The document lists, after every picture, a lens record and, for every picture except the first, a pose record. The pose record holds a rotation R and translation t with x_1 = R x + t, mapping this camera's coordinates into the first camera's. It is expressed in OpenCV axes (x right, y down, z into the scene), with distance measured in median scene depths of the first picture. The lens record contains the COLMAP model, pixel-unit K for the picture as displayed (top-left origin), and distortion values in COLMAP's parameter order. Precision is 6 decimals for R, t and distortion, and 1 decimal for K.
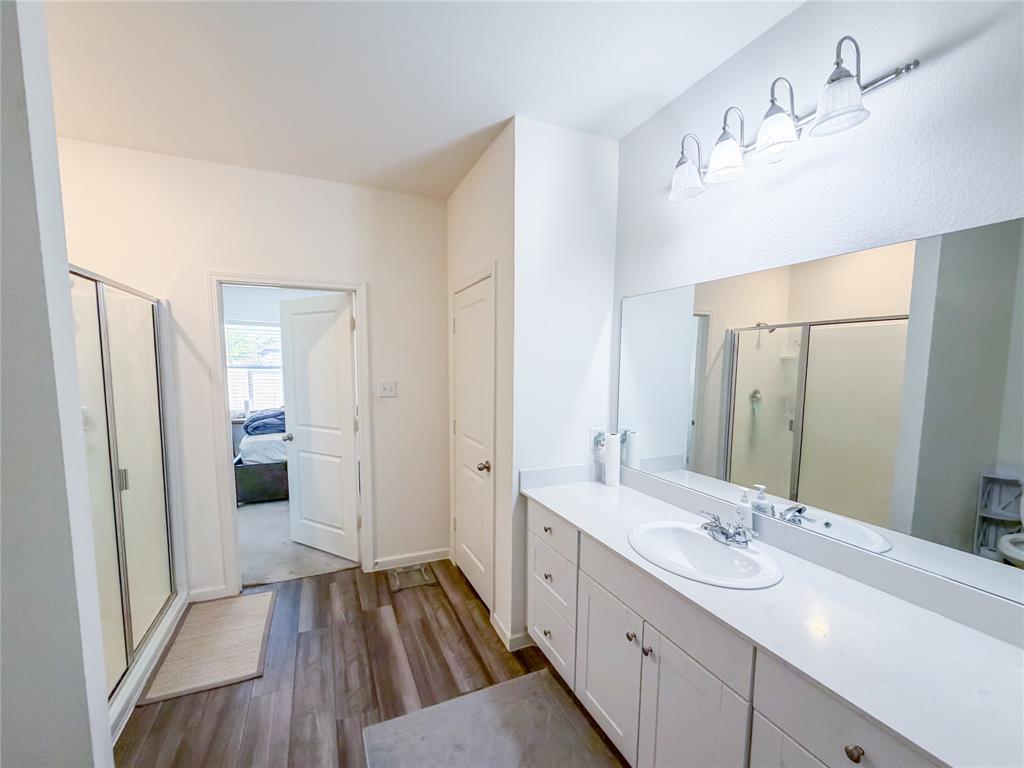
lens RADIAL K [[418.7, 0, 488.4], [0, 418.7, 403.9], [0, 0, 1]] dist [-0.001881, -0.000311]
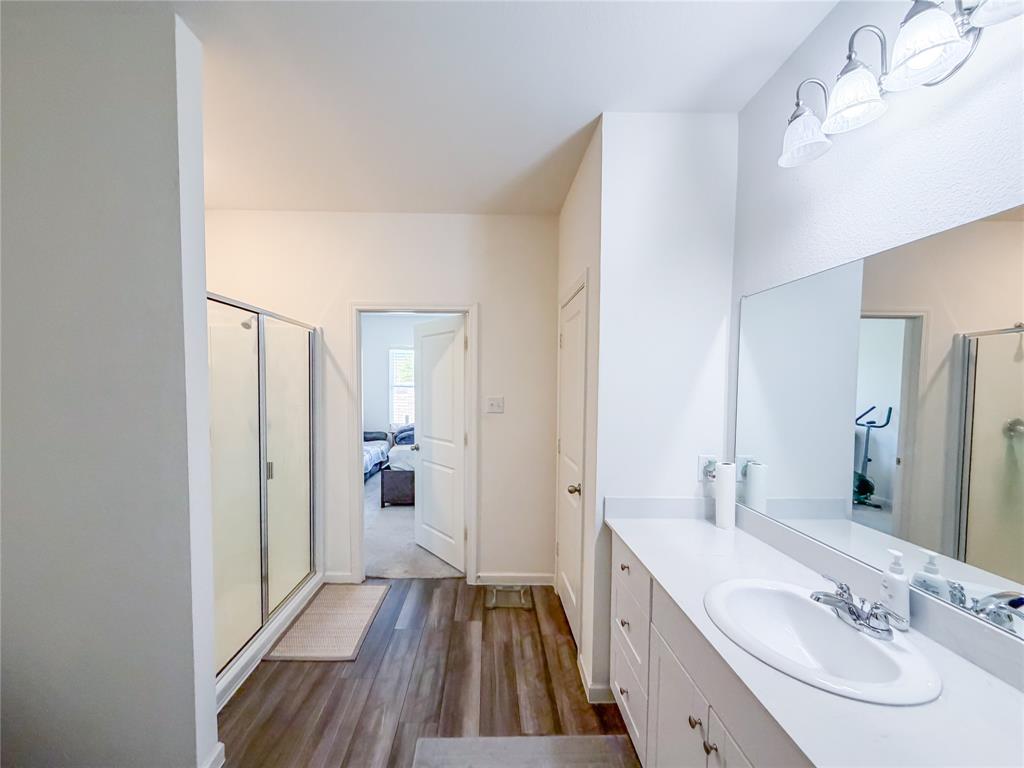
lens RADIAL K [[417.5, 0, 494.3], [0, 417.5, 404.4], [0, 0, 1]] dist [-0.001162, 0.000410]
pose [[0.927423, 0.019971, -0.373482, 0.164973], [-0.039771, 0.998178, -0.045381, 0.011163], [0.371895, 0.056941, 0.926527, 0.068437]]
